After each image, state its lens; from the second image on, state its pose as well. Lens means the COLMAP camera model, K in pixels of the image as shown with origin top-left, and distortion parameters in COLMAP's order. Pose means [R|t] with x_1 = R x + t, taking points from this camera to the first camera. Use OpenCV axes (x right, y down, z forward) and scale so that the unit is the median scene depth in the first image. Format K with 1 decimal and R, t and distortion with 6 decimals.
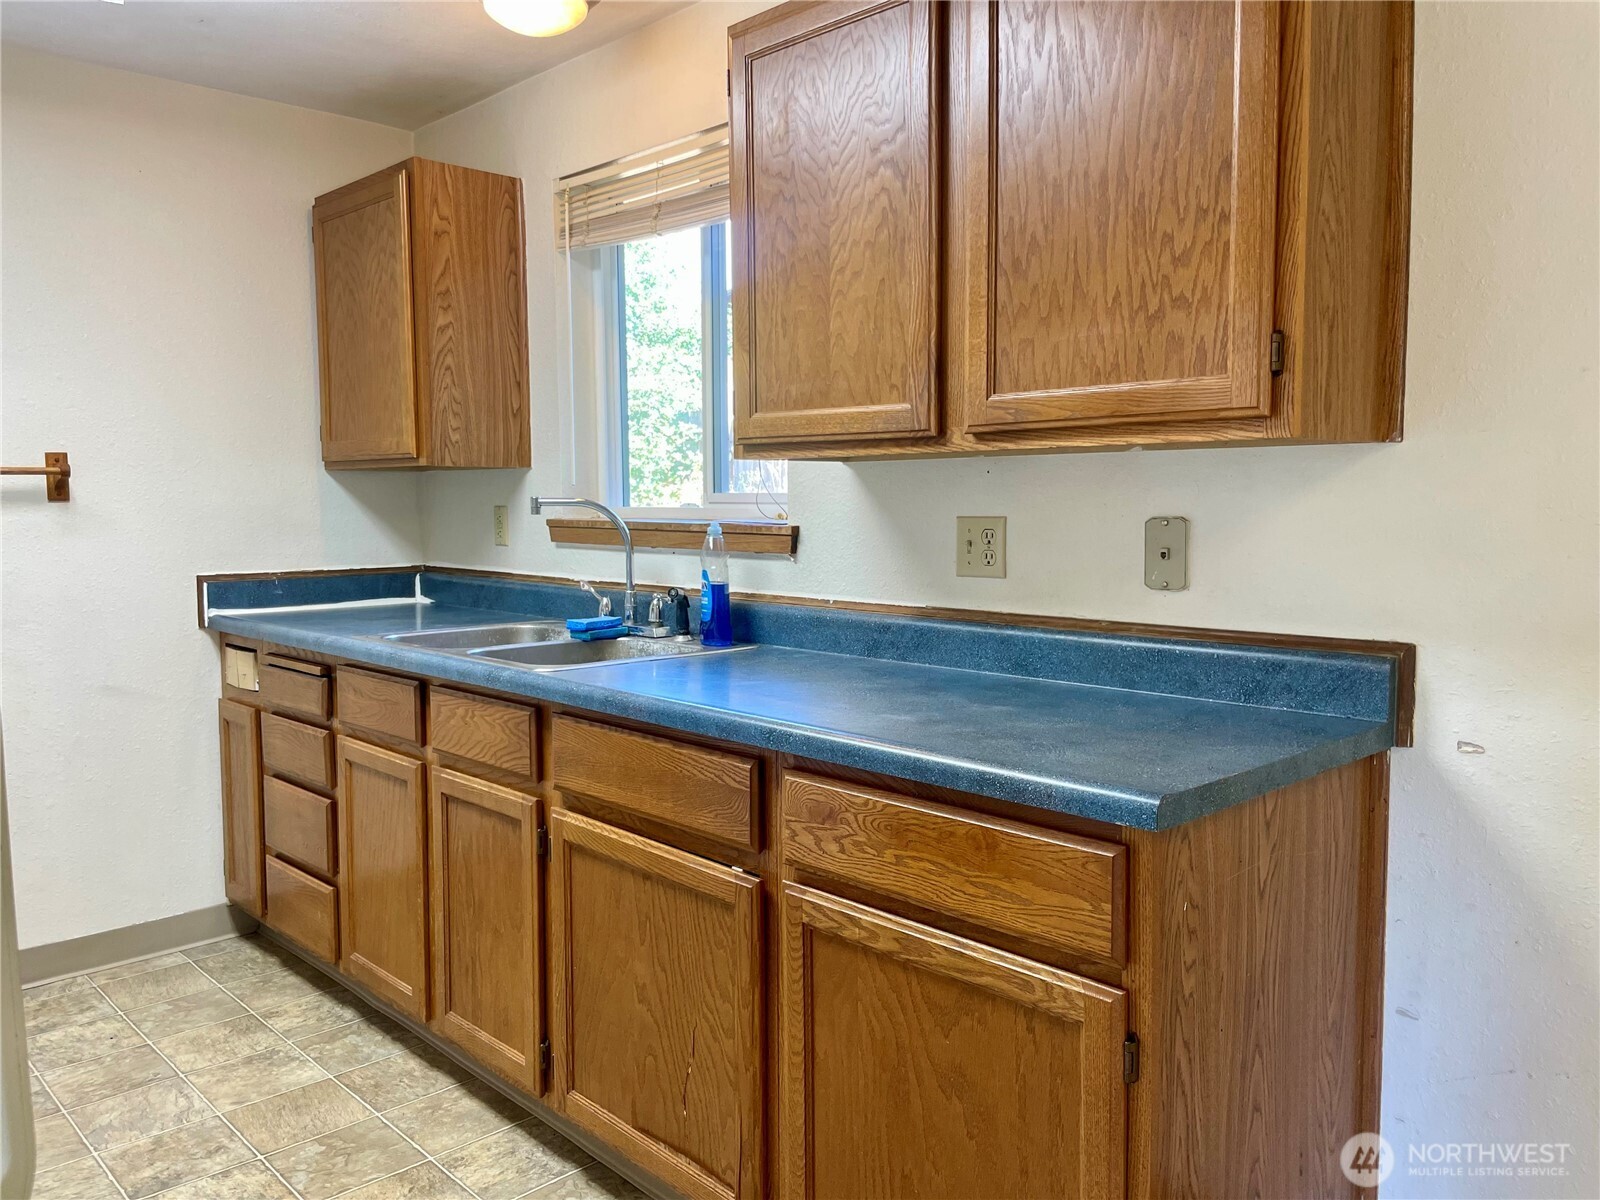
lens RADIAL K [[1223.2, 0, 849.8], [0, 1223.2, 612.5], [0, 0, 1]] dist [0.081625, -0.116880]
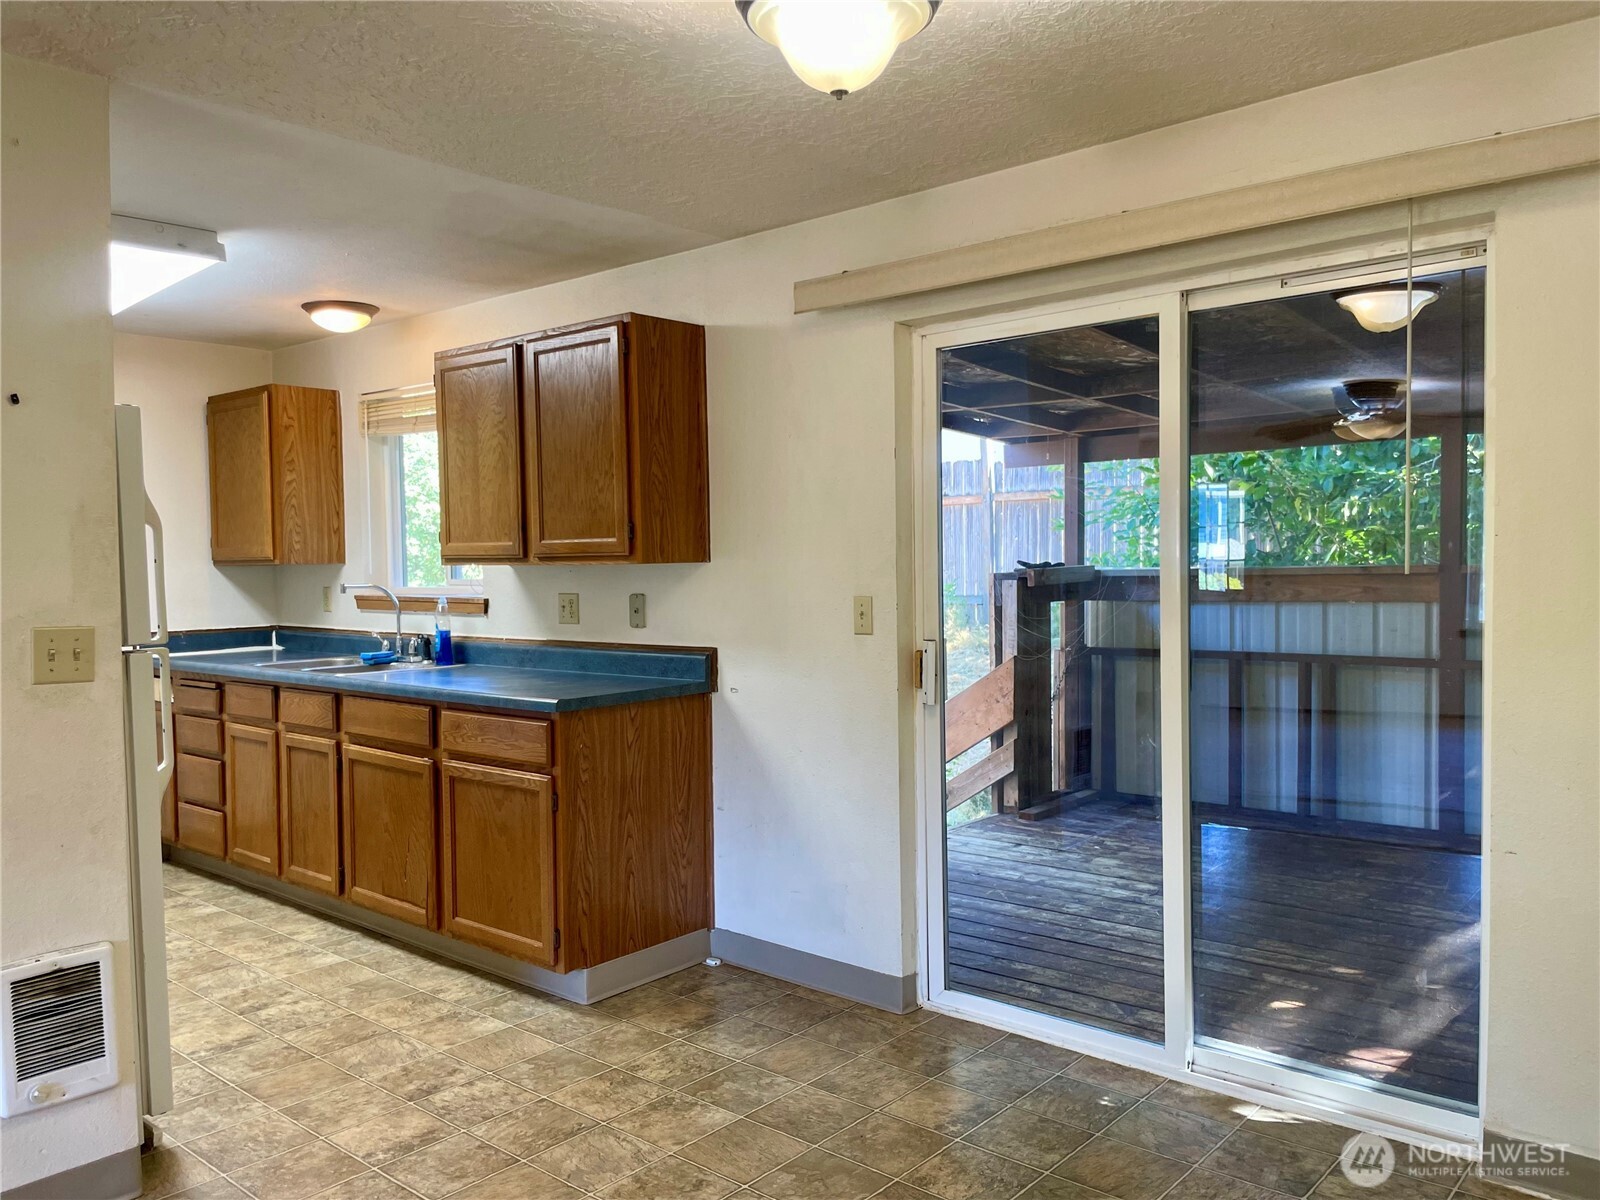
lens RADIAL K [[1223.2, 0, 796.6], [0, 1223.2, 603.1], [0, 0, 1]] dist [0.081625, -0.116880]
pose [[0.997611, -0.016110, 0.067182, 0.316978], [0.019789, 0.998320, -0.054465, 0.049336], [-0.066191, 0.055664, 0.996253, -0.928267]]
